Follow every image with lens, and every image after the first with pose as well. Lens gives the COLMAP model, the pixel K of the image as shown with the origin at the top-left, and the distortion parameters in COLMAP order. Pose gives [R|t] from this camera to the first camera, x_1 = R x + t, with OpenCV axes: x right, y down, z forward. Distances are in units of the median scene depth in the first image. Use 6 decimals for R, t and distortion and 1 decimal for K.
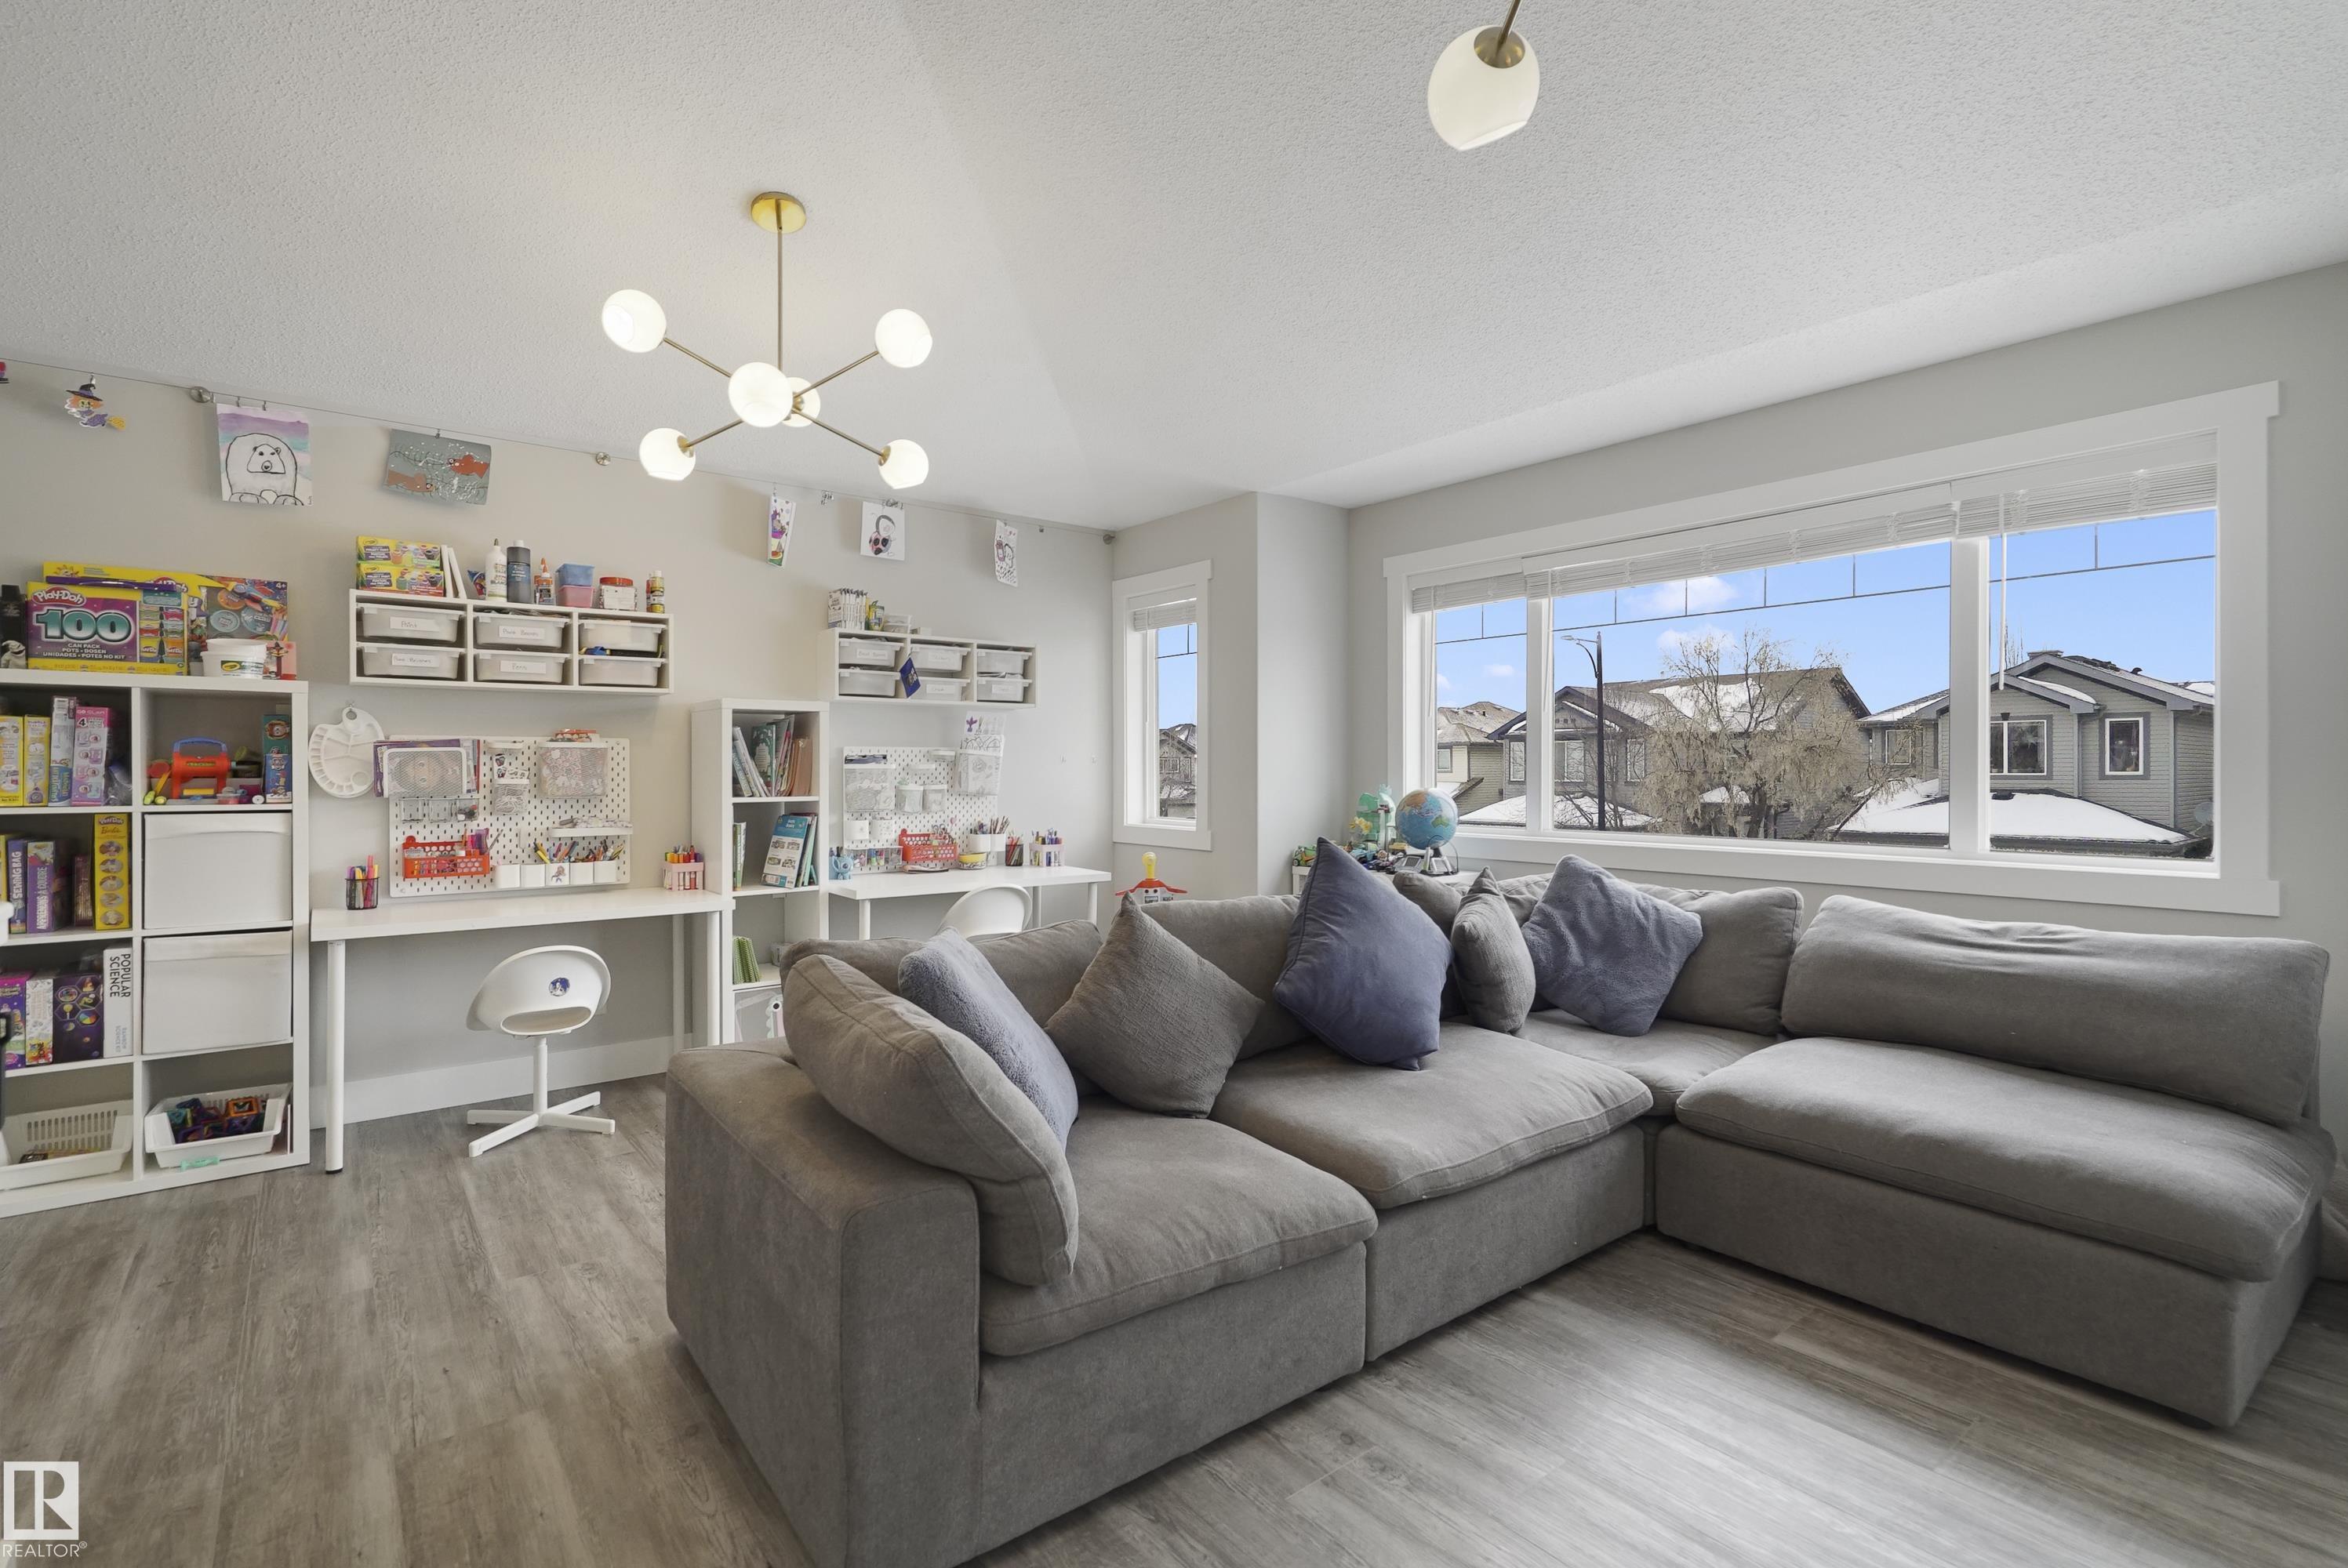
lens RADIAL K [[1083.8, 0, 1190.0], [0, 1083.8, 781.0], [0, 0, 1]] dist [-0.009418, 0.006861]
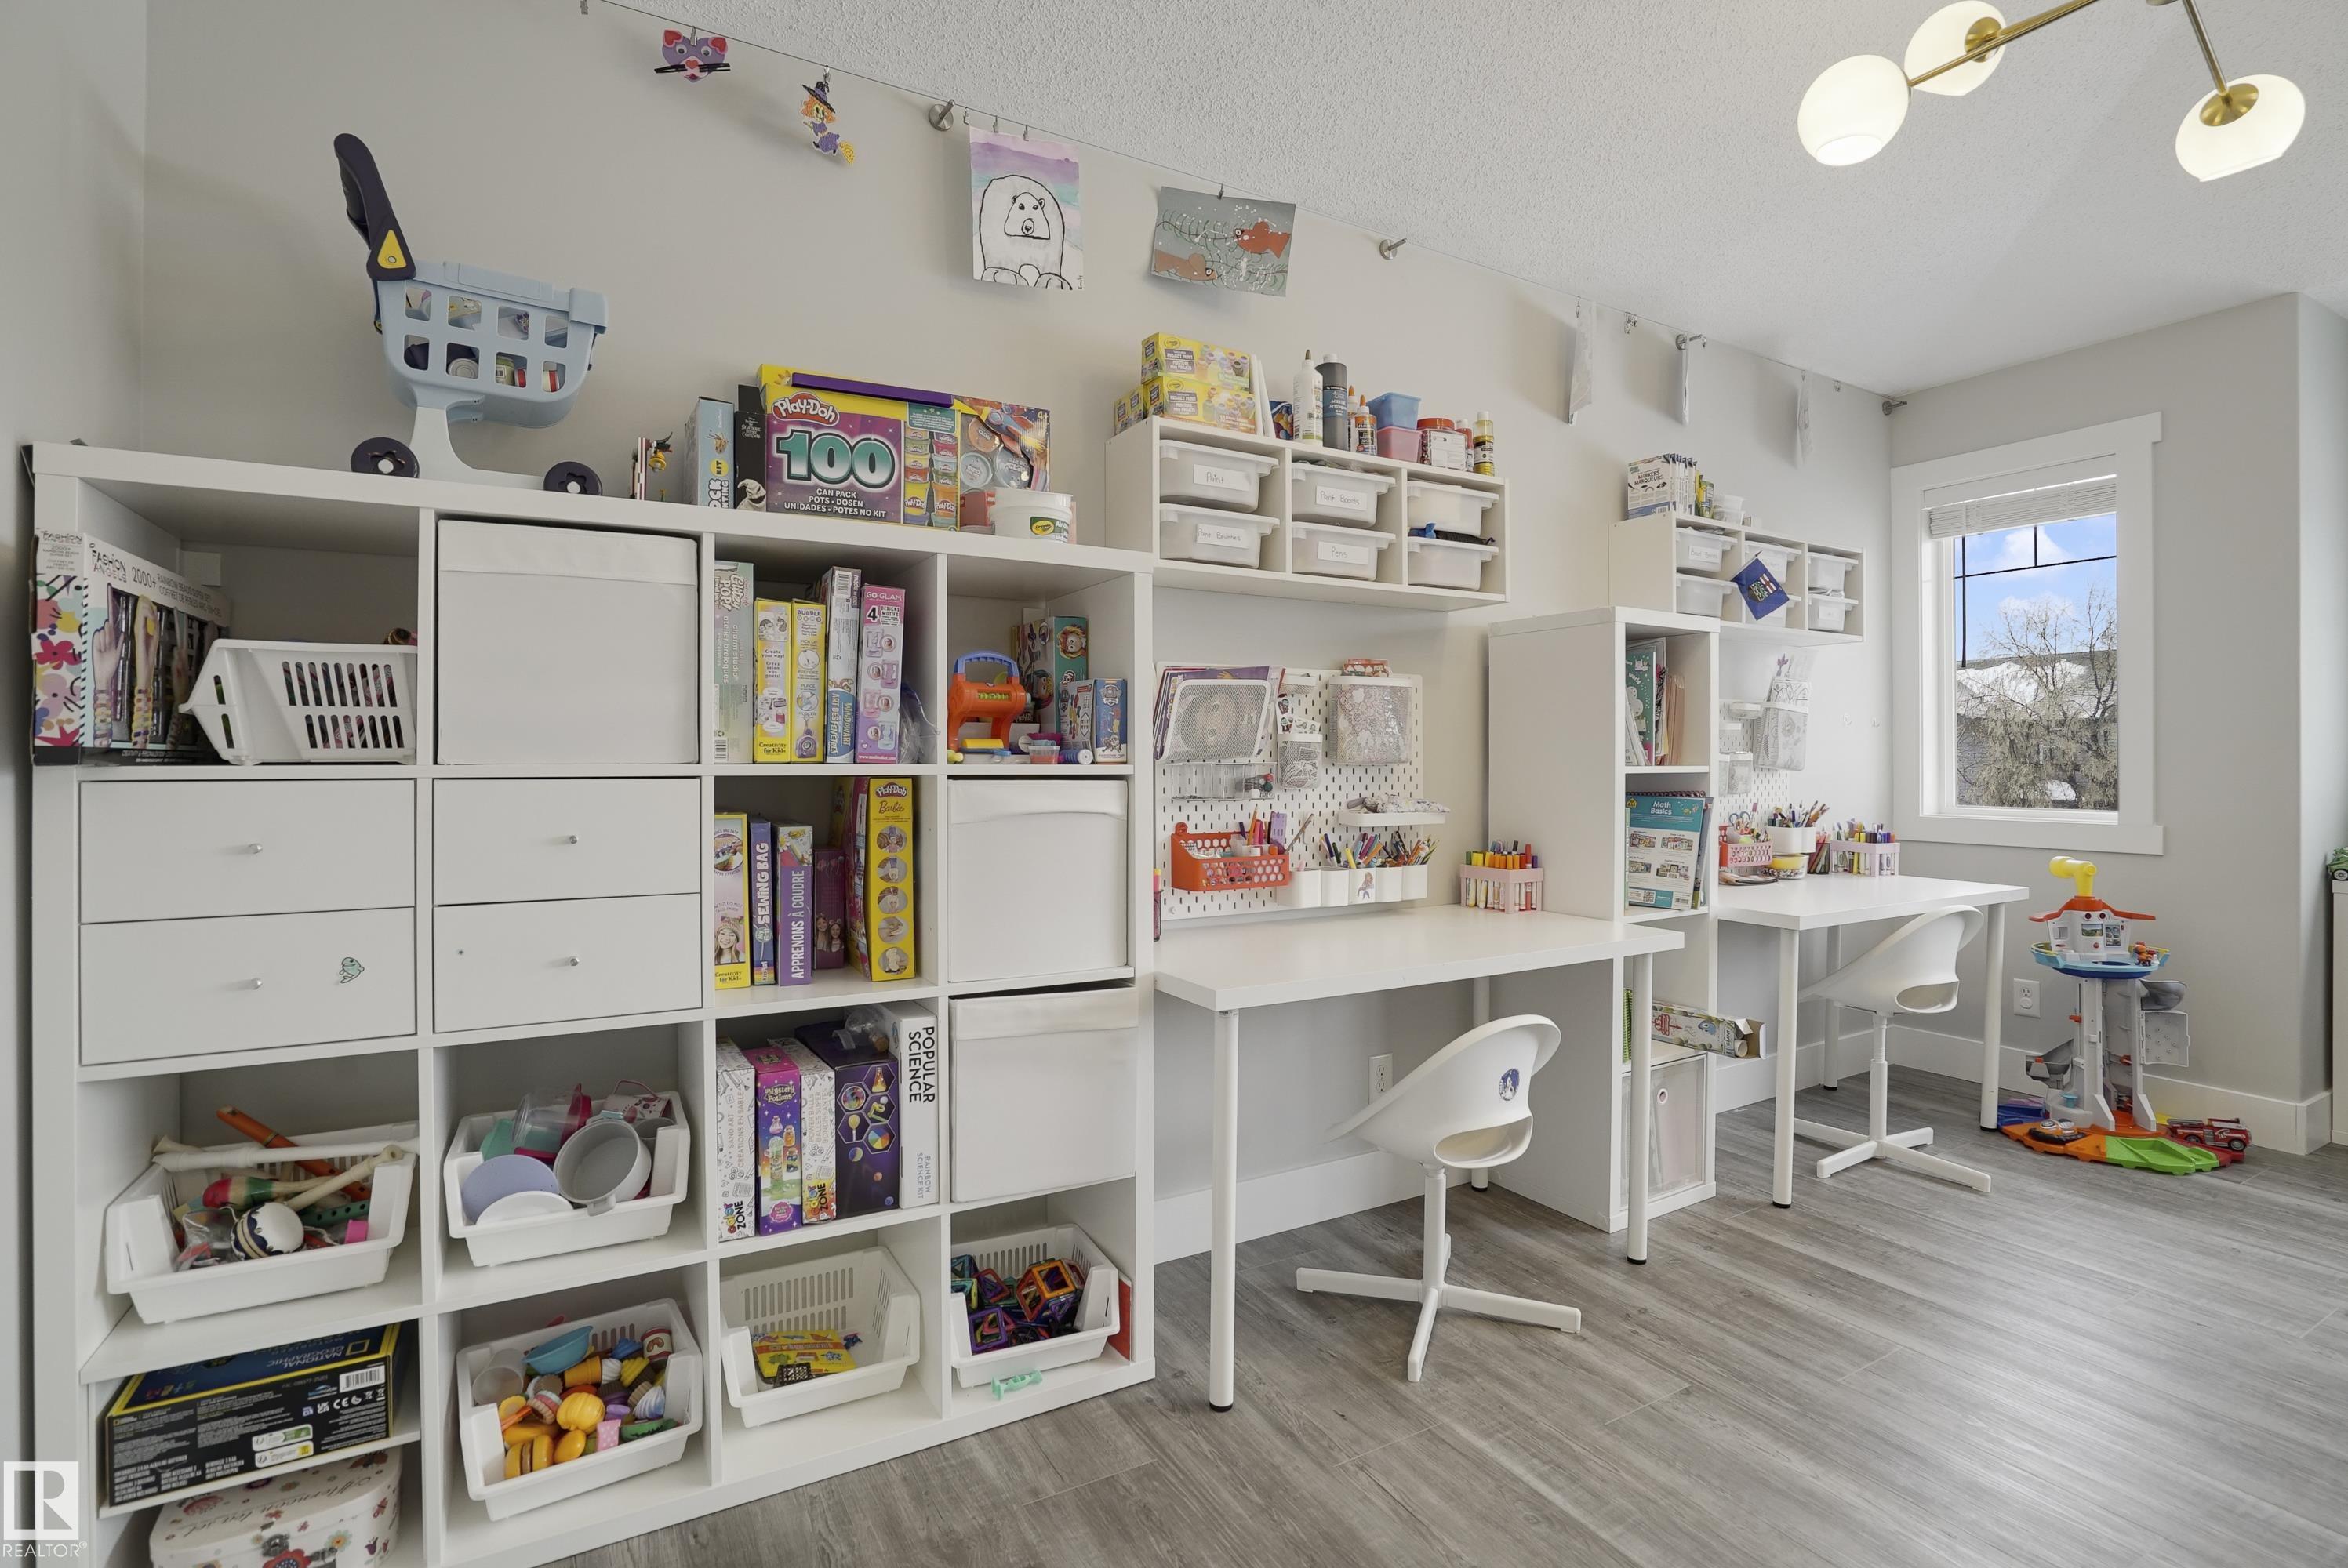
lens RADIAL K [[1083.8, 0, 1188.7], [0, 1083.8, 775.6], [0, 0, 1]] dist [-0.009418, 0.006861]
pose [[0.991012, -0.002239, -0.133757, -0.637398], [0.001435, 0.999980, -0.006110, 0.027289], [0.133768, 0.005864, 0.990995, 0.375330]]
